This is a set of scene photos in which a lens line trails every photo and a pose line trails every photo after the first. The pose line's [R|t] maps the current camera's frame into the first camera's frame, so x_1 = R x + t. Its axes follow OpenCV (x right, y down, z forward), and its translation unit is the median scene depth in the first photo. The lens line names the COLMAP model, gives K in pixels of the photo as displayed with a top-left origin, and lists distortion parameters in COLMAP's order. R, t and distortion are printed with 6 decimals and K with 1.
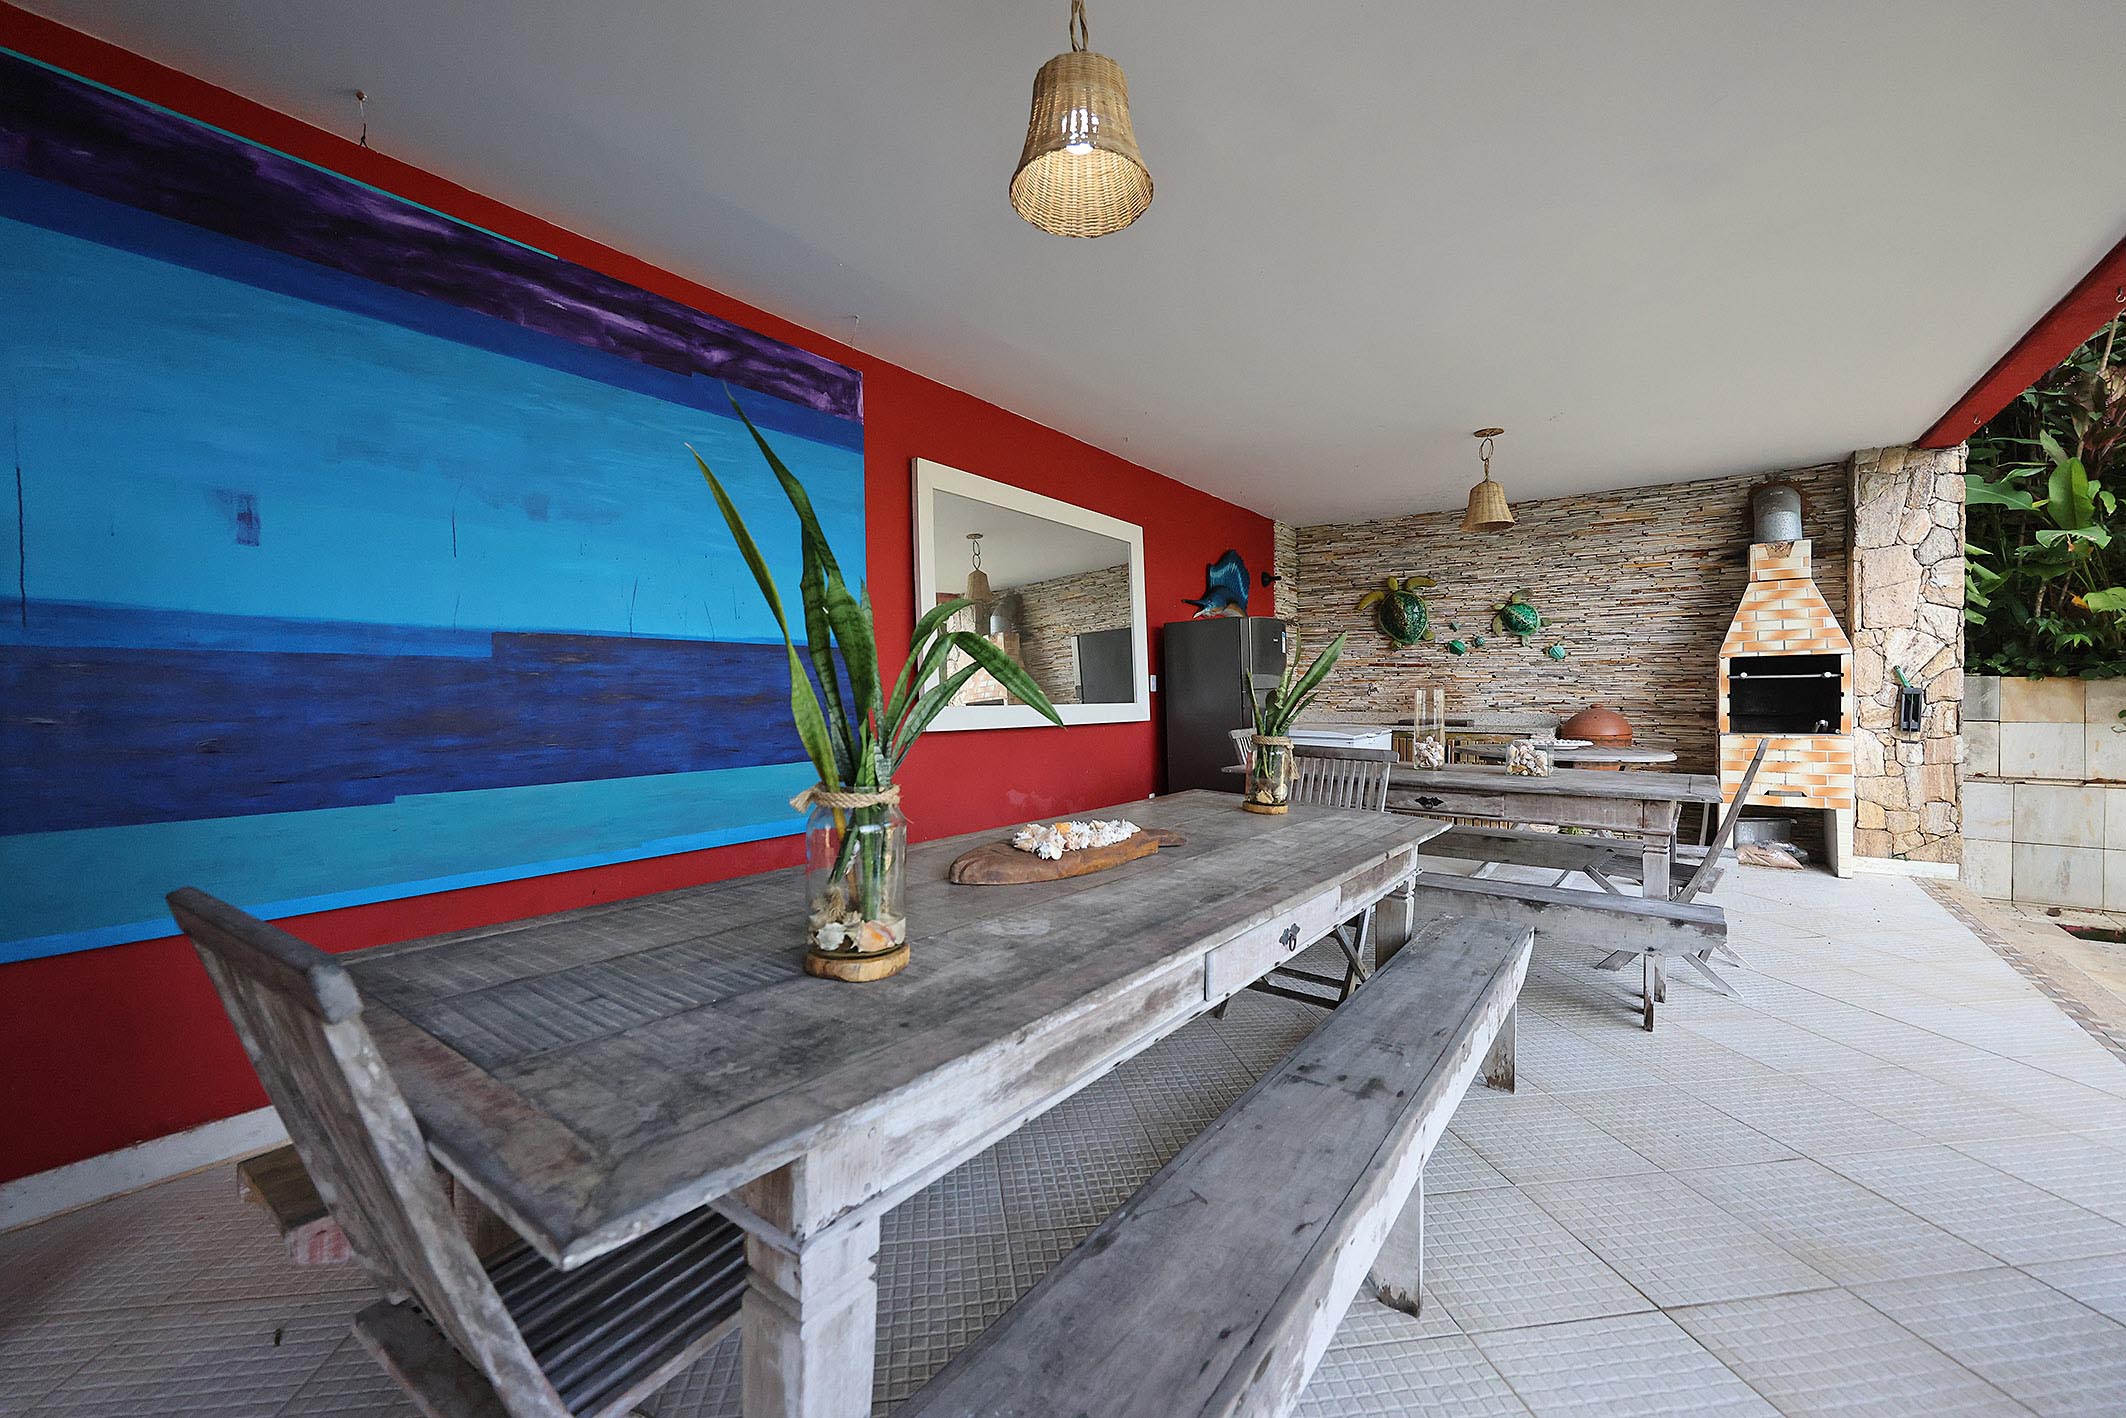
lens RADIAL K [[848.8, 0, 1060.8], [0, 848.8, 702.3], [0, 0, 1]] dist [0.000501, 0.000376]
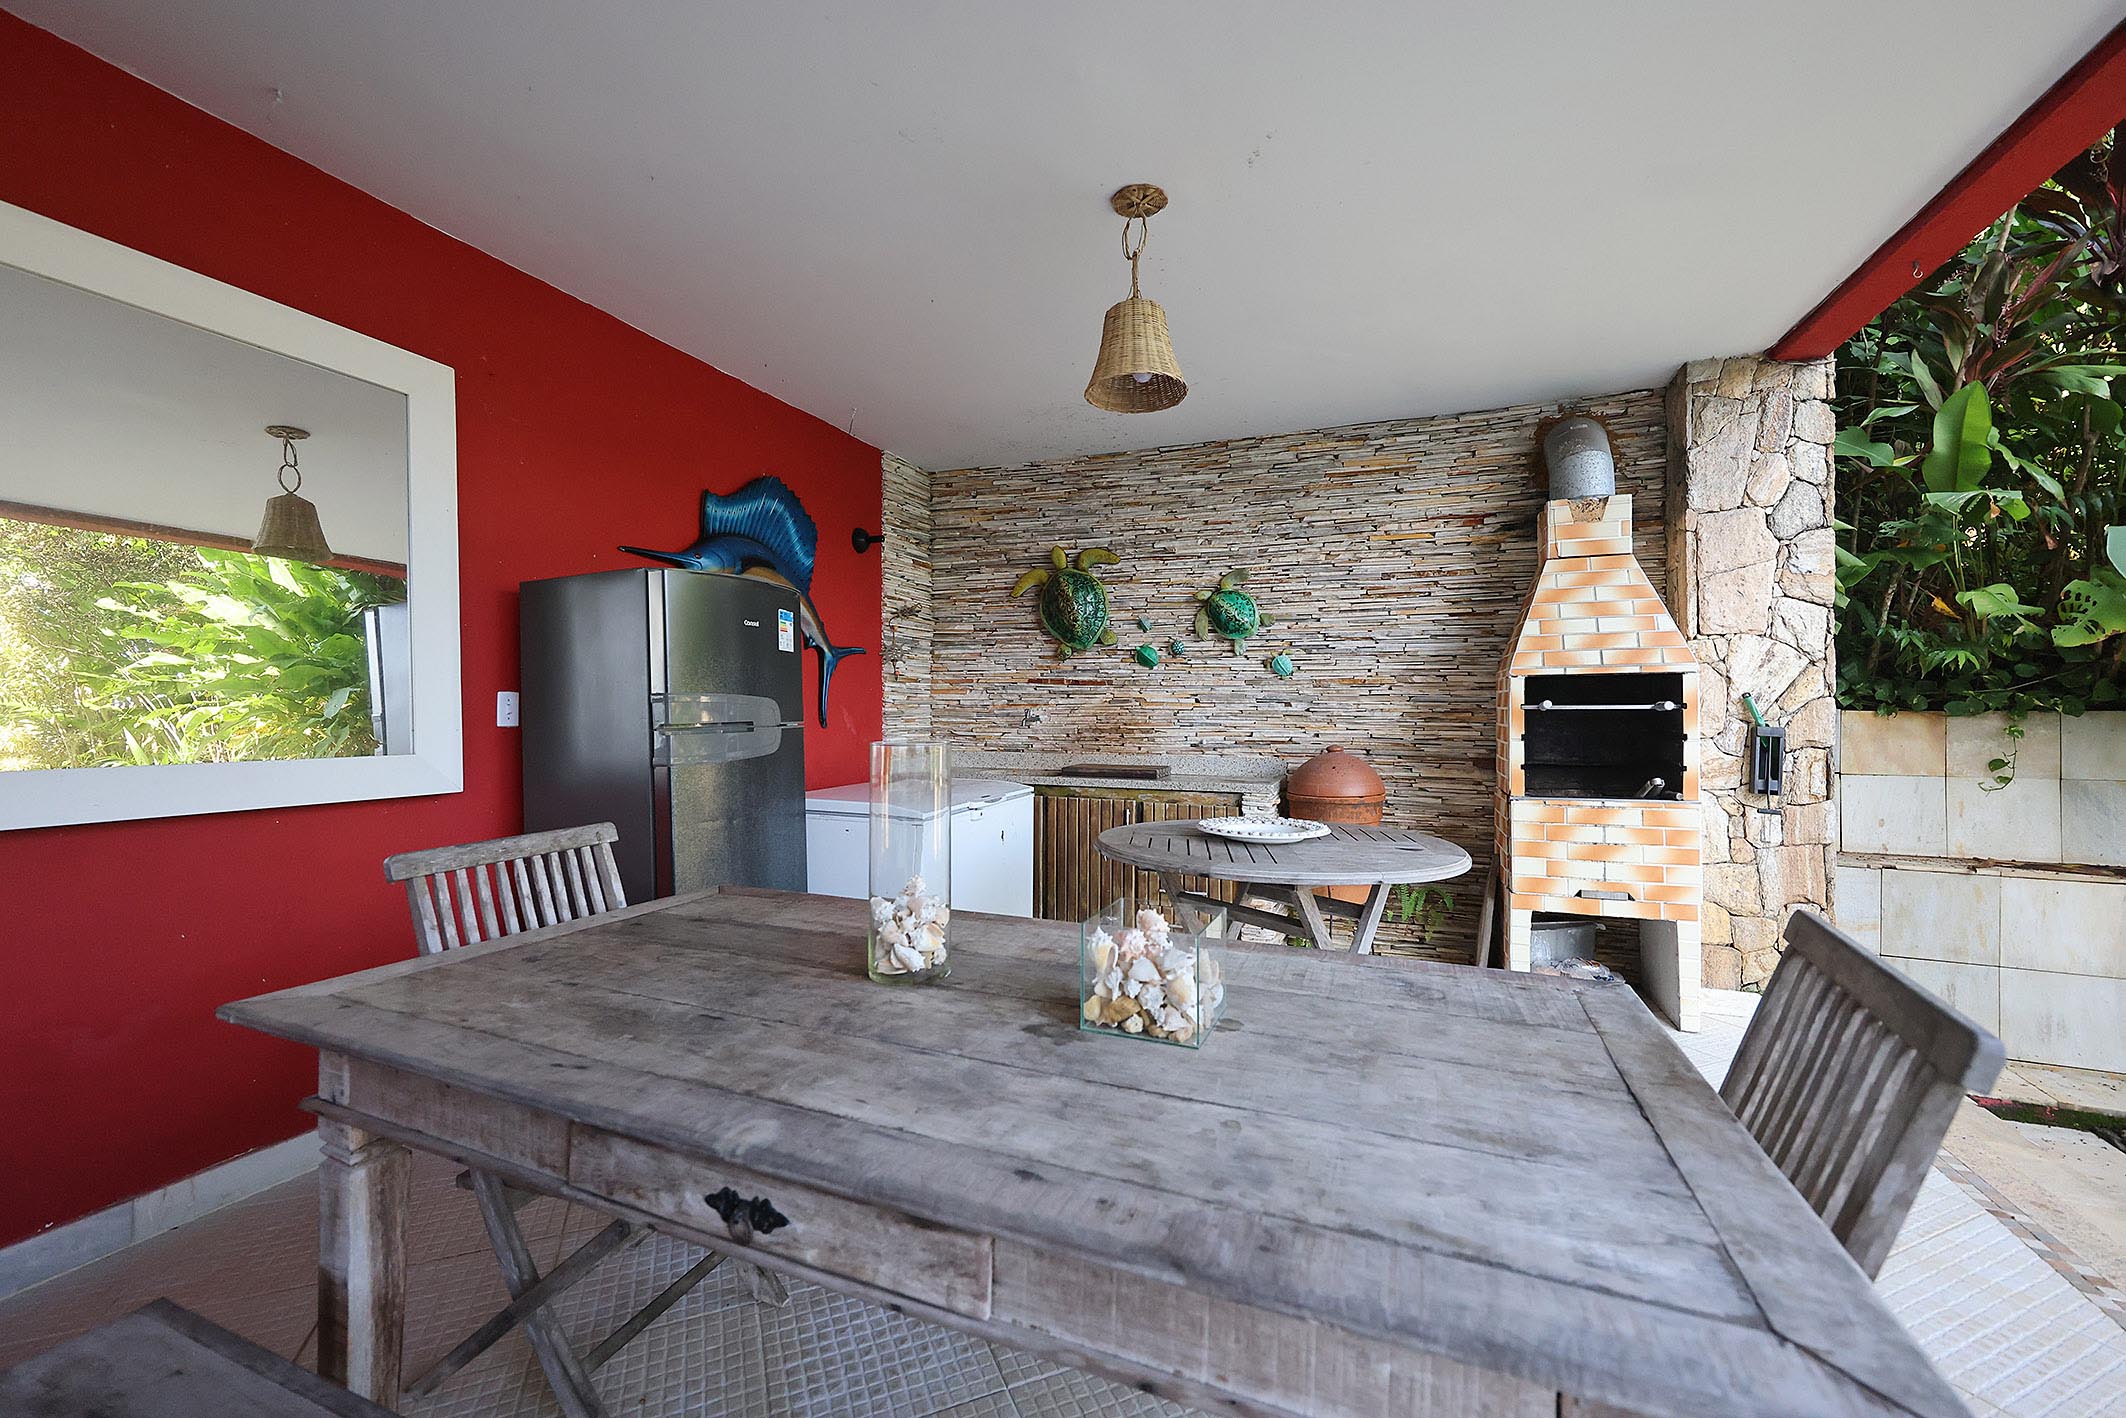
lens RADIAL K [[848.8, 0, 1060.8], [0, 848.8, 702.3], [0, 0, 1]] dist [0.000501, 0.000376]
pose [[0.968142, 0.010547, 0.250178, 0.299162], [-0.005193, 0.999743, -0.022052, -0.017643], [-0.250347, 0.020050, 0.967949, 0.478030]]
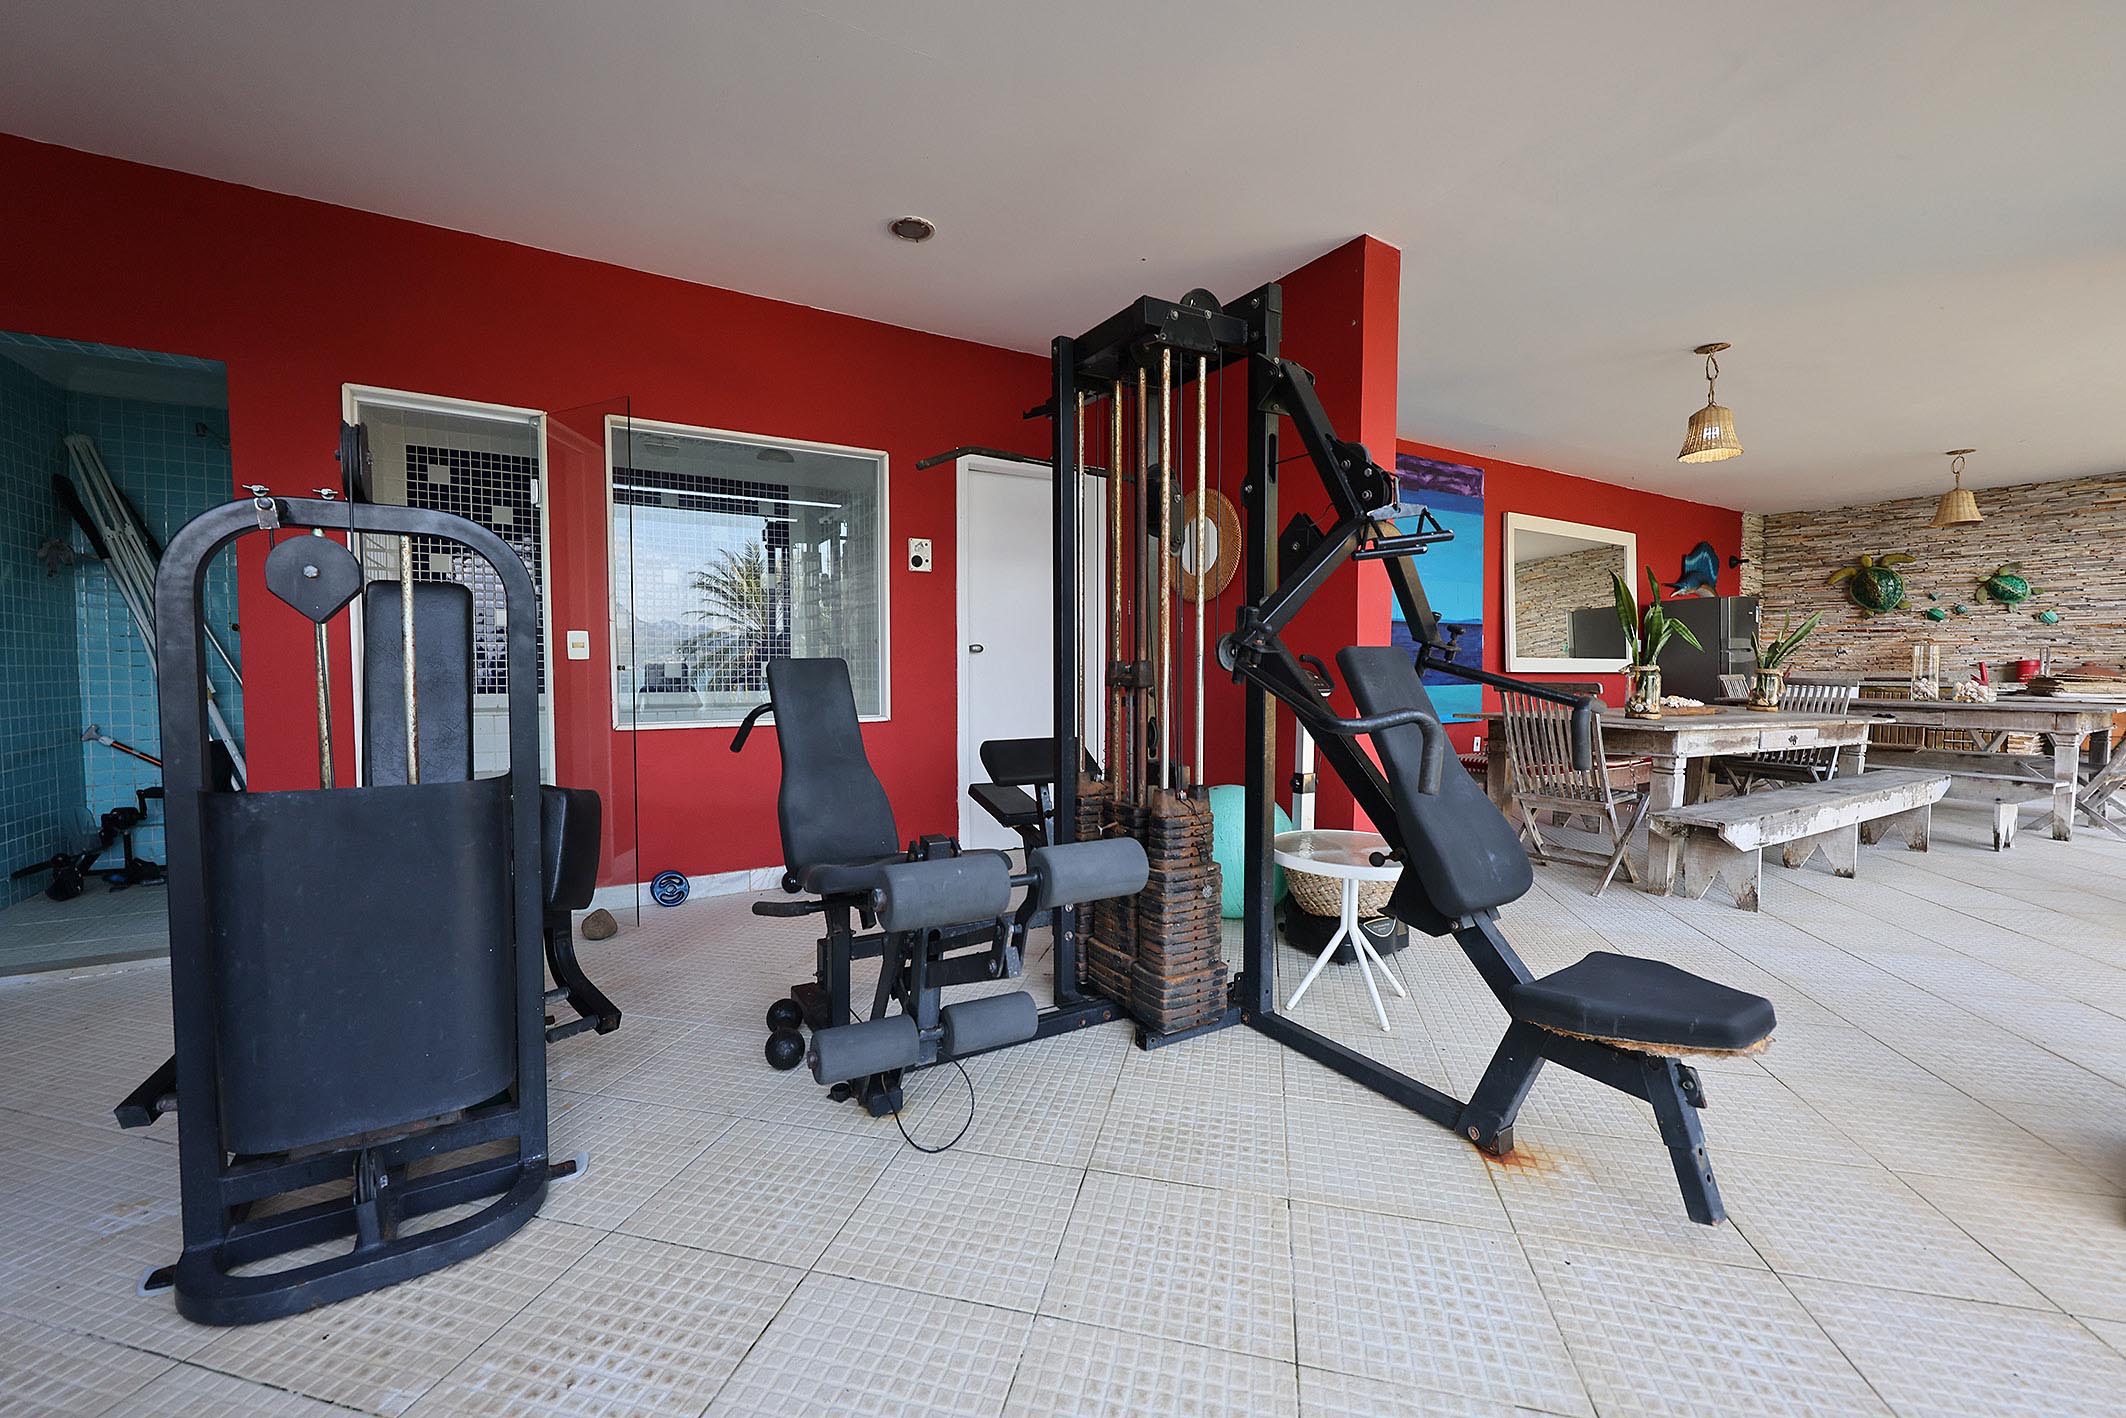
lens RADIAL K [[848.8, 0, 1060.8], [0, 848.8, 702.3], [0, 0, 1]] dist [0.000501, 0.000376]
pose [[0.924548, 0.019746, -0.380553, -0.242696], [-0.008209, 0.999457, 0.031914, 0.034660], [0.380977, -0.026382, 0.924208, -0.665447]]
